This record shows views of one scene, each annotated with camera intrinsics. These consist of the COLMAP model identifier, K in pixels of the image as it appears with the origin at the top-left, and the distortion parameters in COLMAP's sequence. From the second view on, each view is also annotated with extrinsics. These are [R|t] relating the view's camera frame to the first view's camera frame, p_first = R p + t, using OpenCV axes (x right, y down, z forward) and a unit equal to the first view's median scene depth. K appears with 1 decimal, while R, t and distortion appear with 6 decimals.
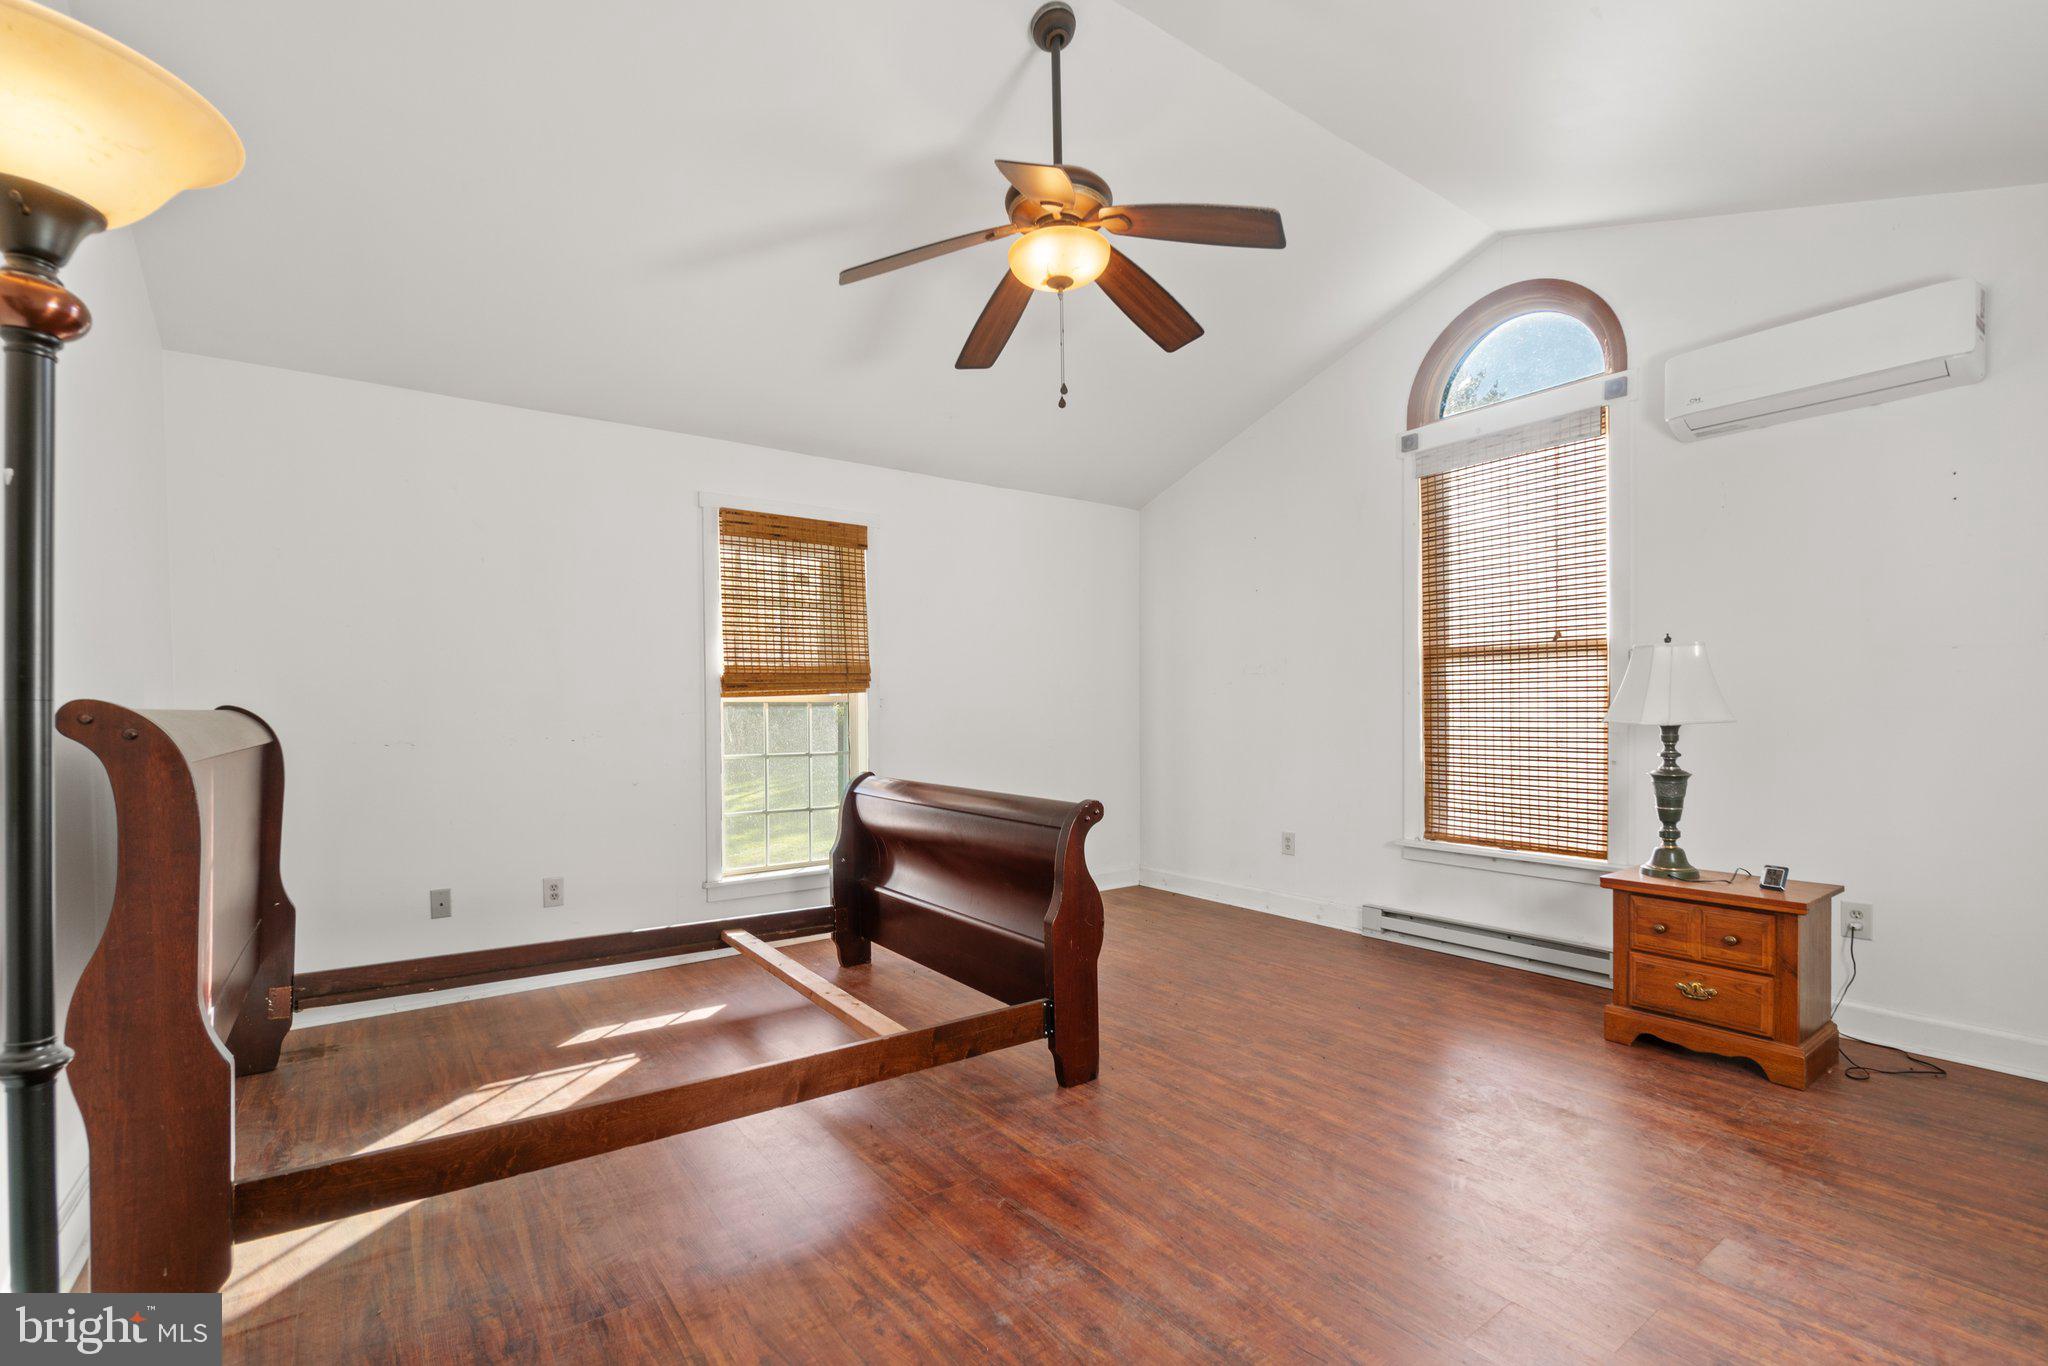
lens RADIAL K [[899.8, 0, 1010.0], [0, 899.8, 701.2], [0, 0, 1]] dist [-0.004021, -0.000126]
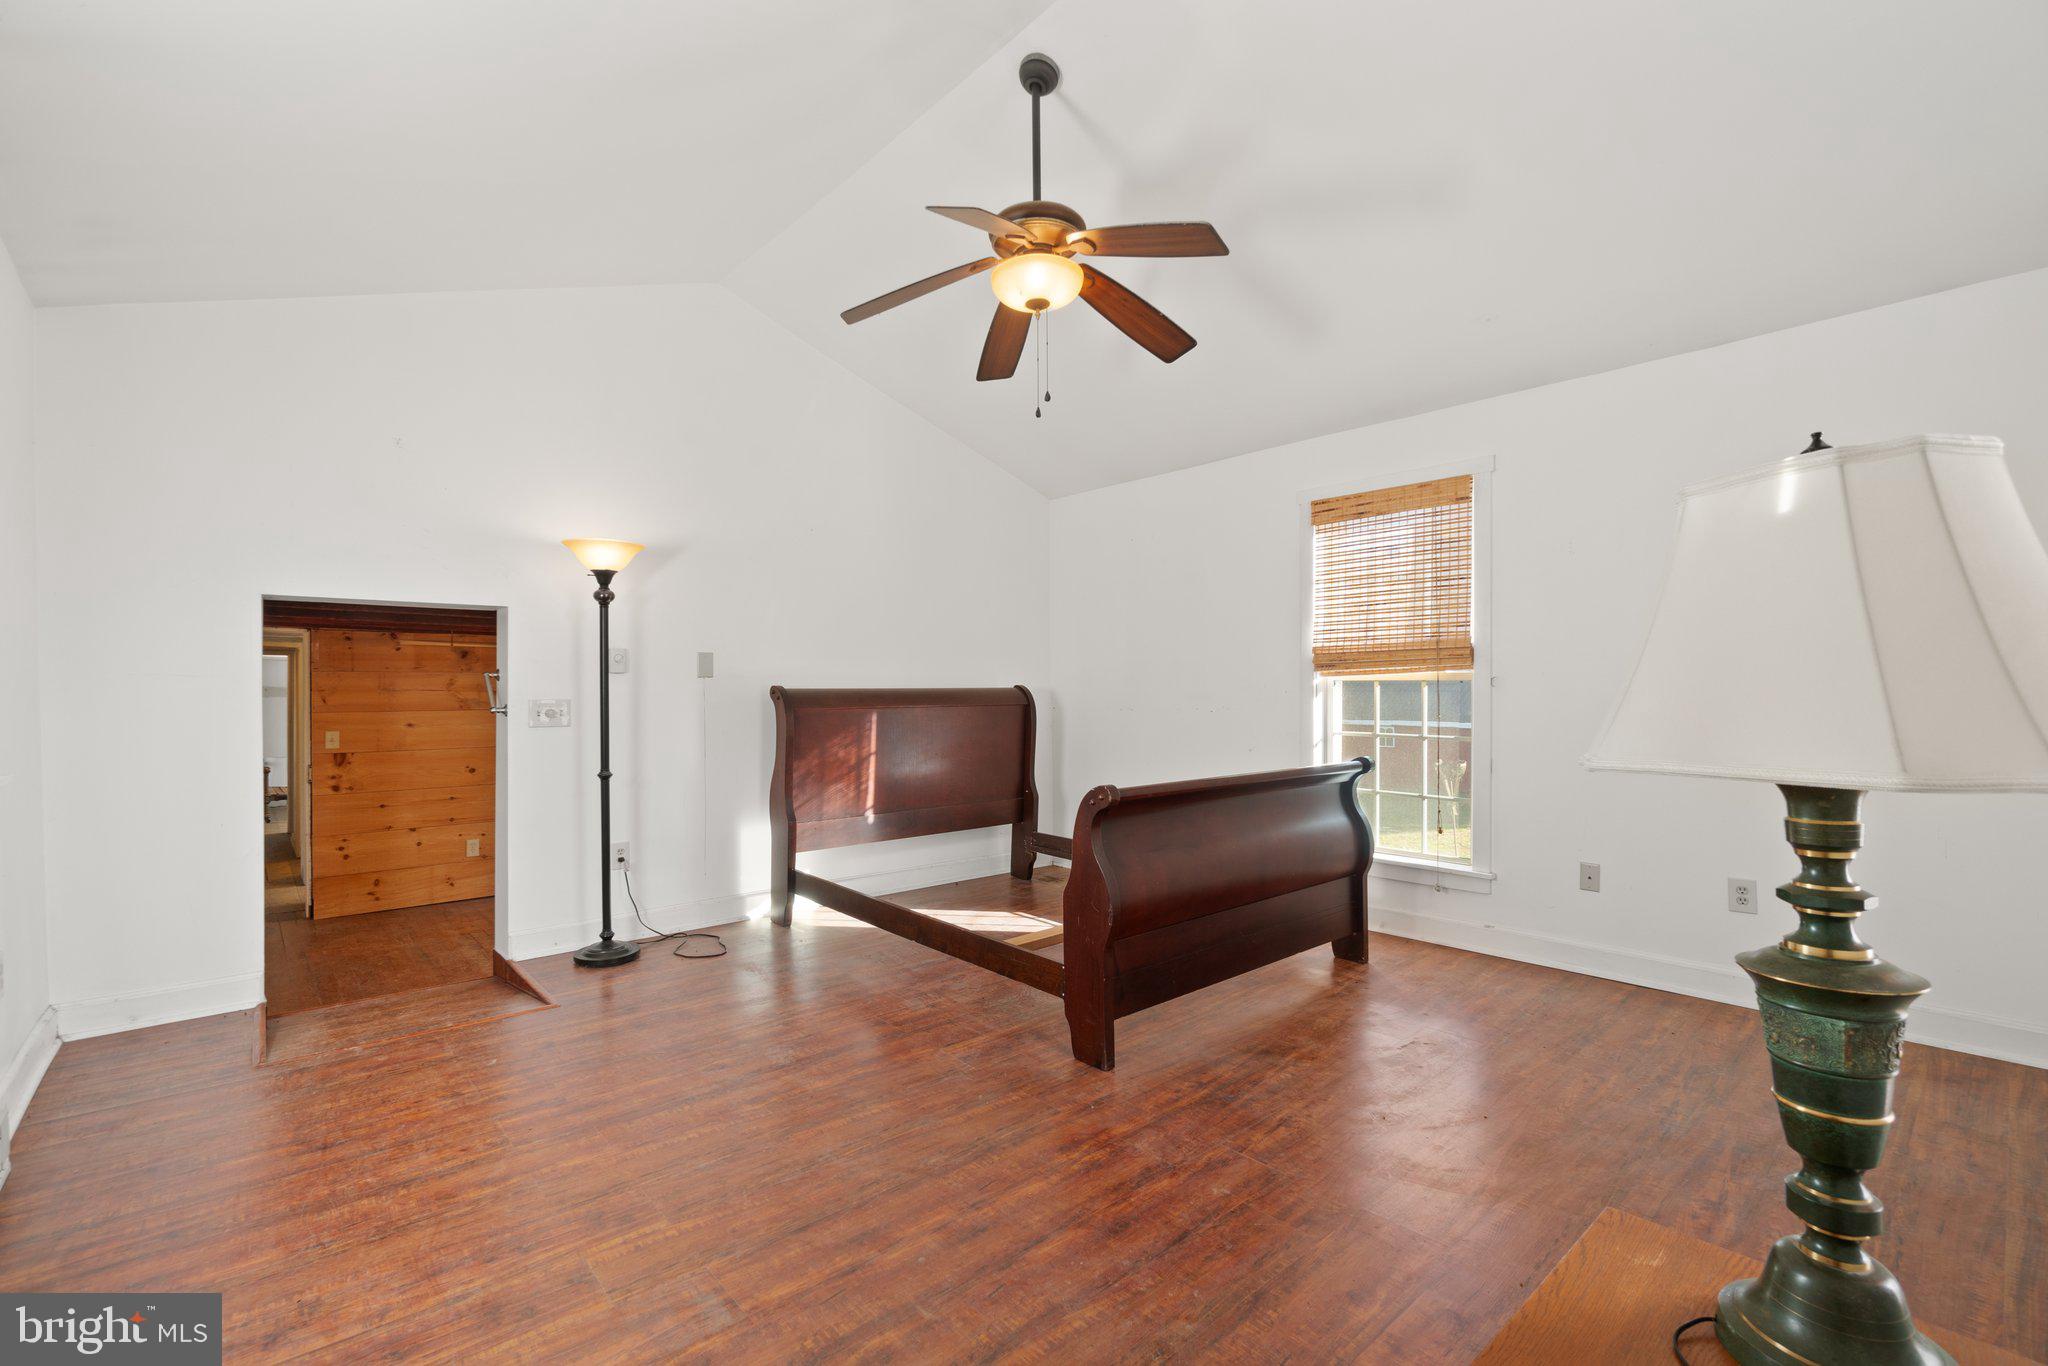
lens RADIAL K [[899.8, 0, 1023.4], [0, 899.8, 676.1], [0, 0, 1]] dist [-0.004021, -0.000126]
pose [[0.101410, -0.005724, -0.994828, 0.969521], [0.009360, 0.999945, -0.004800, -0.005233], [0.994801, -0.008825, 0.101458, 0.745993]]
